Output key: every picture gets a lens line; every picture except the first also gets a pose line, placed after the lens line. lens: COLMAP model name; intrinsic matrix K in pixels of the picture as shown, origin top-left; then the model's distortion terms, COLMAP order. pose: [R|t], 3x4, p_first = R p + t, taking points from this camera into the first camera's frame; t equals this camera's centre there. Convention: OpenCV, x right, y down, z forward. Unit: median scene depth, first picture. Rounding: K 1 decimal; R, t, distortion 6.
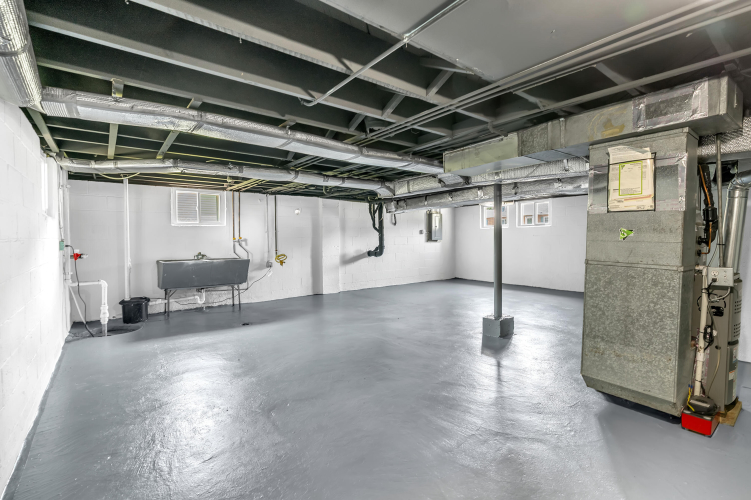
lens RADIAL K [[356.1, 0, 375.3], [0, 356.1, 263.0], [0, 0, 1]] dist [-0.000683, -0.000151]
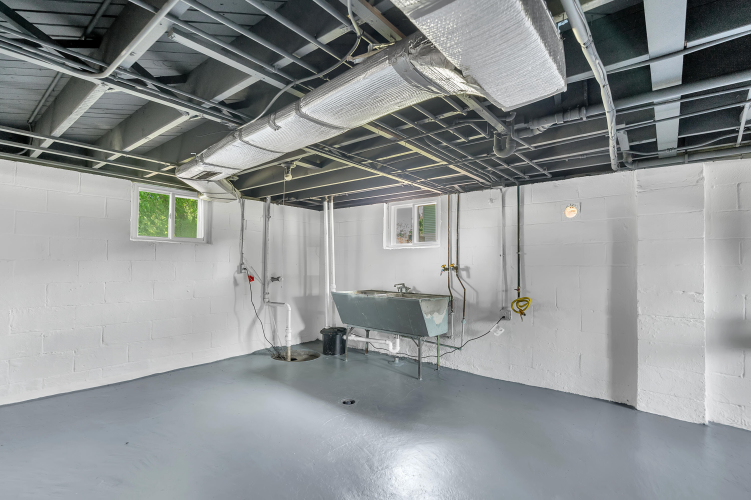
lens RADIAL K [[356.1, 0, 375.3], [0, 356.1, 263.0], [0, 0, 1]] dist [-0.000683, -0.000151]
pose [[0.231452, -0.000272, -0.972846, 0.196741], [-0.084482, 0.996217, -0.020378, -0.047501], [0.969171, 0.086905, 0.230554, 0.695007]]
